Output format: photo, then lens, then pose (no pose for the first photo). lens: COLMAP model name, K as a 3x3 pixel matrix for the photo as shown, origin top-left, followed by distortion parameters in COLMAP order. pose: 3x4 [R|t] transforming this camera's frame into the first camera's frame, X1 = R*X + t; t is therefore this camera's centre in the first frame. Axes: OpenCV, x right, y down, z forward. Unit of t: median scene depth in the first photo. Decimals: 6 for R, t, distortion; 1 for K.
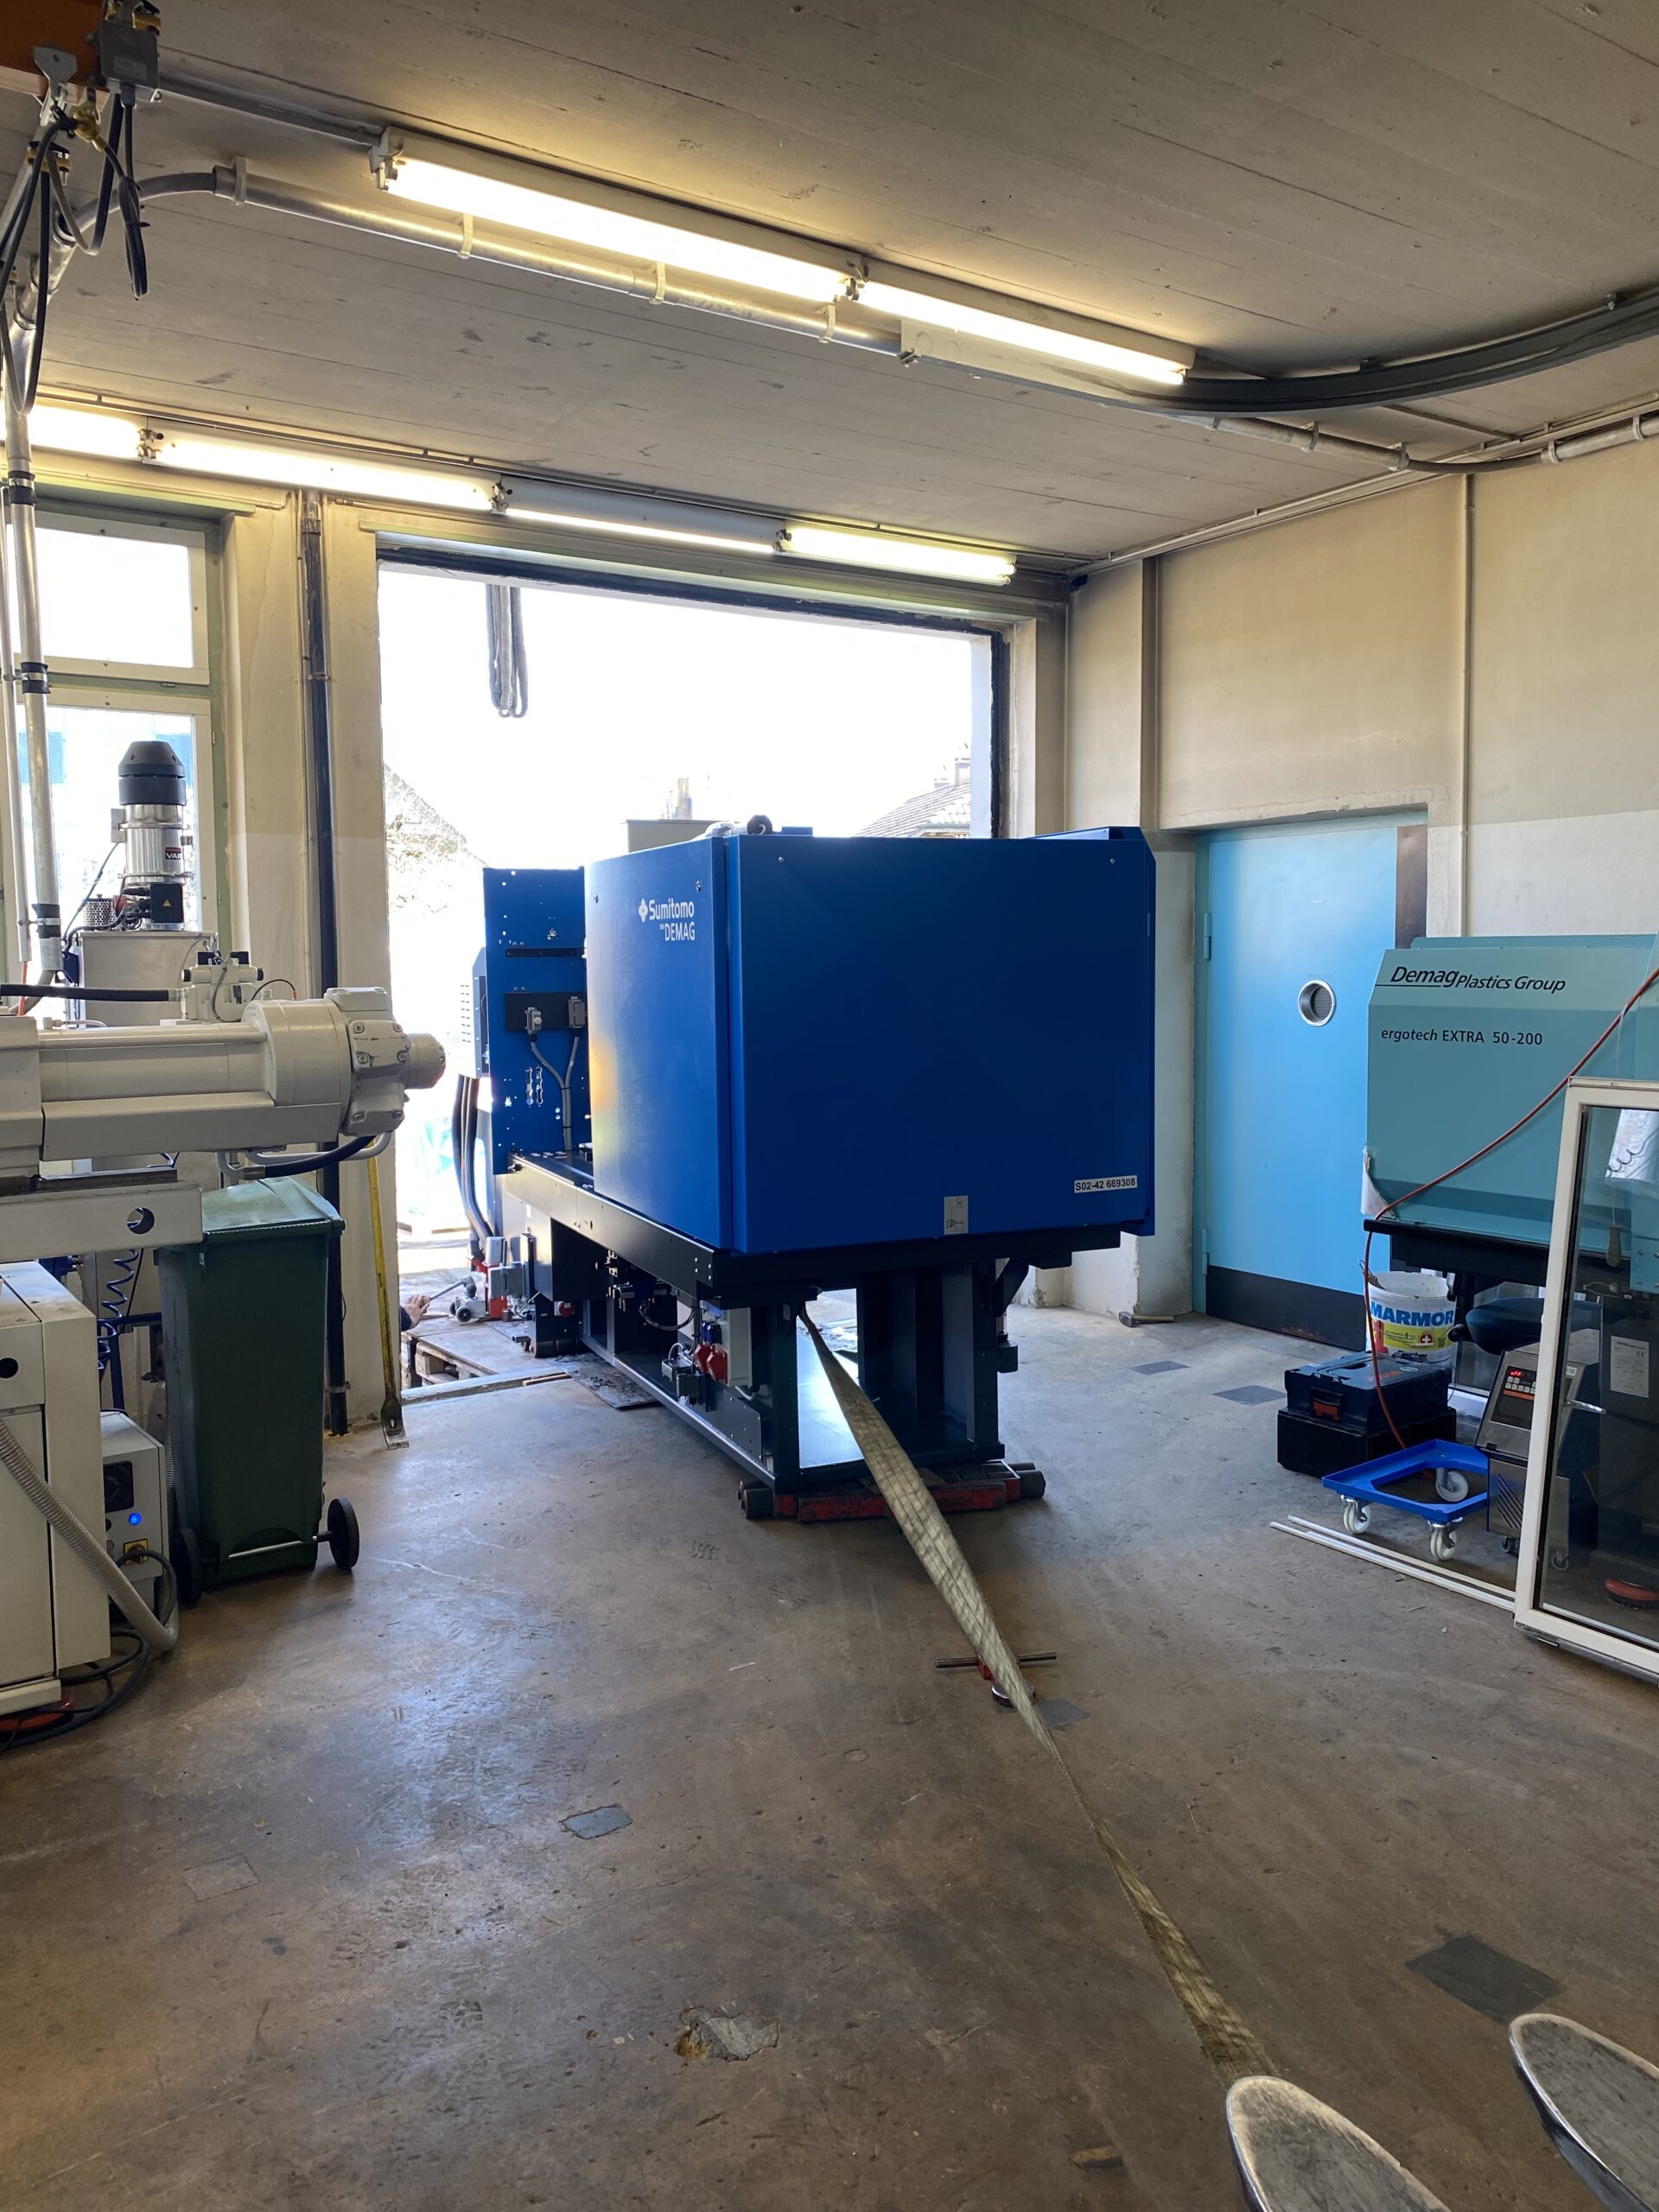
lens RADIAL K [[1704.0, 0, 817.6], [0, 1704.0, 1104.9], [0, 0, 1]] dist [-0.001487, 0.000735]
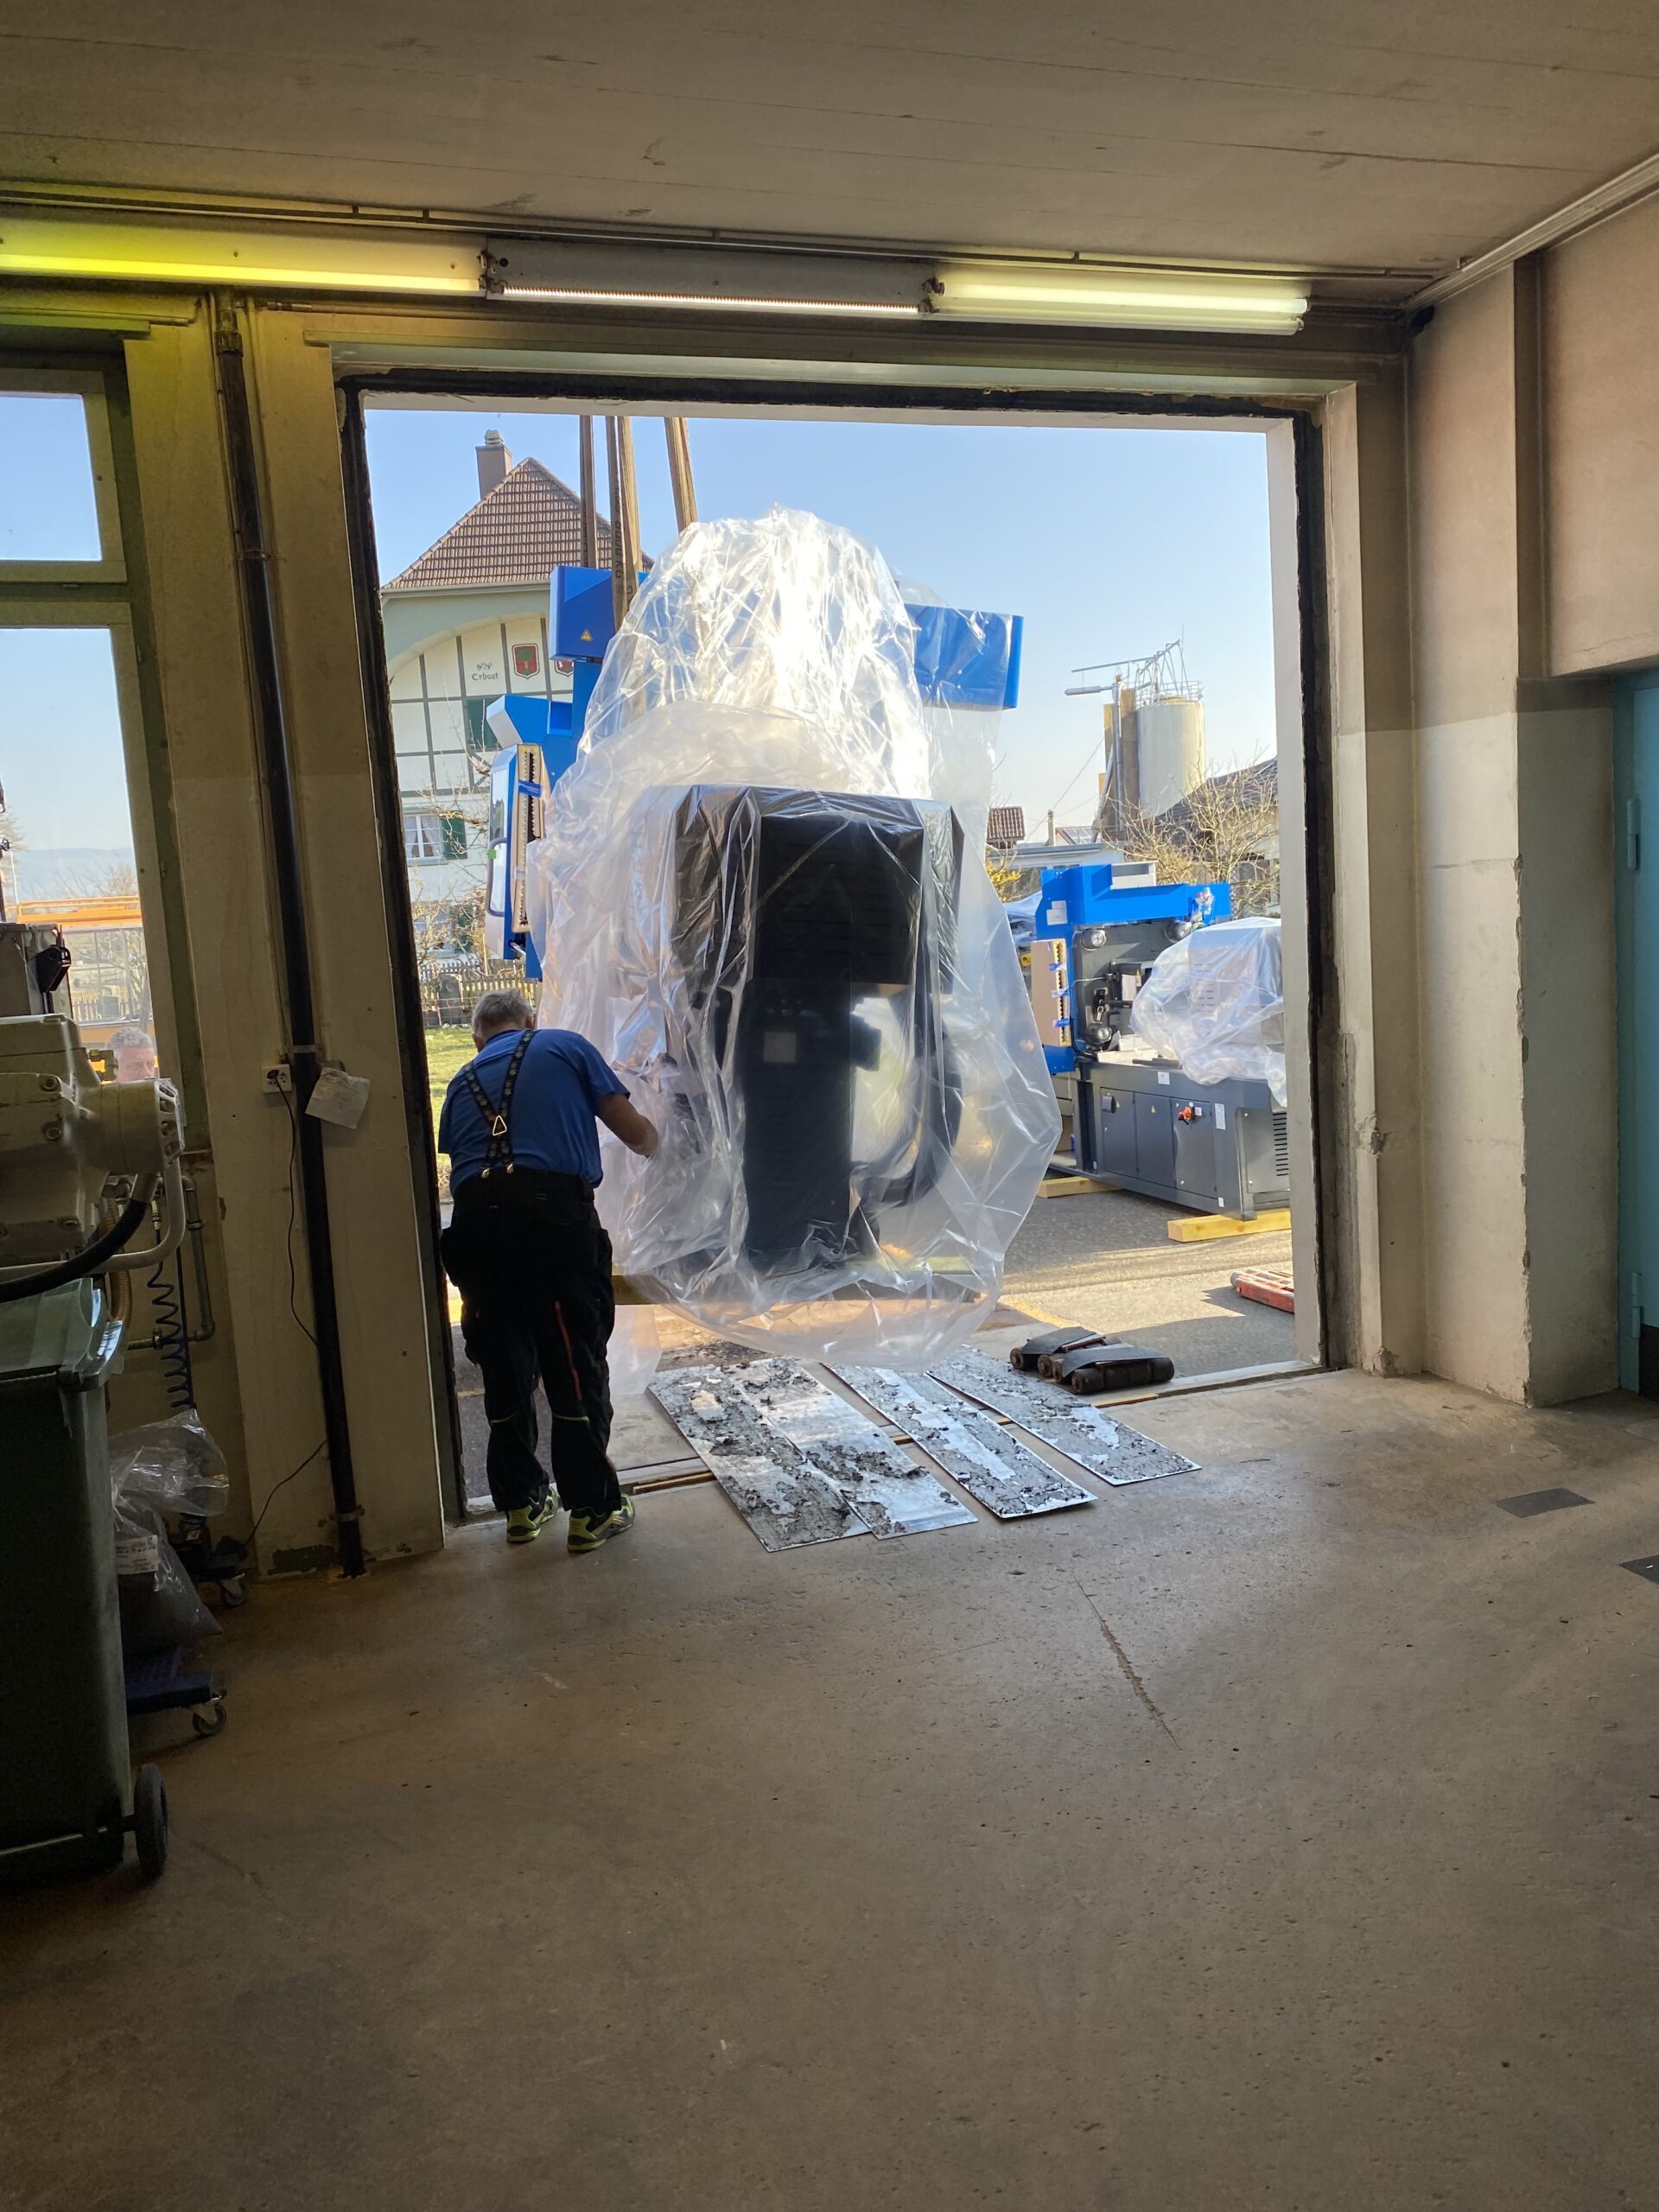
lens RADIAL K [[1704.0, 0, 848.1], [0, 1704.0, 1104.4], [0, 0, 1]] dist [-0.001487, 0.000735]
pose [[0.965160, -0.018959, -0.260973, 0.119695], [0.030970, 0.998638, 0.041987, -0.035817], [0.259822, -0.048607, 0.964432, 0.313855]]
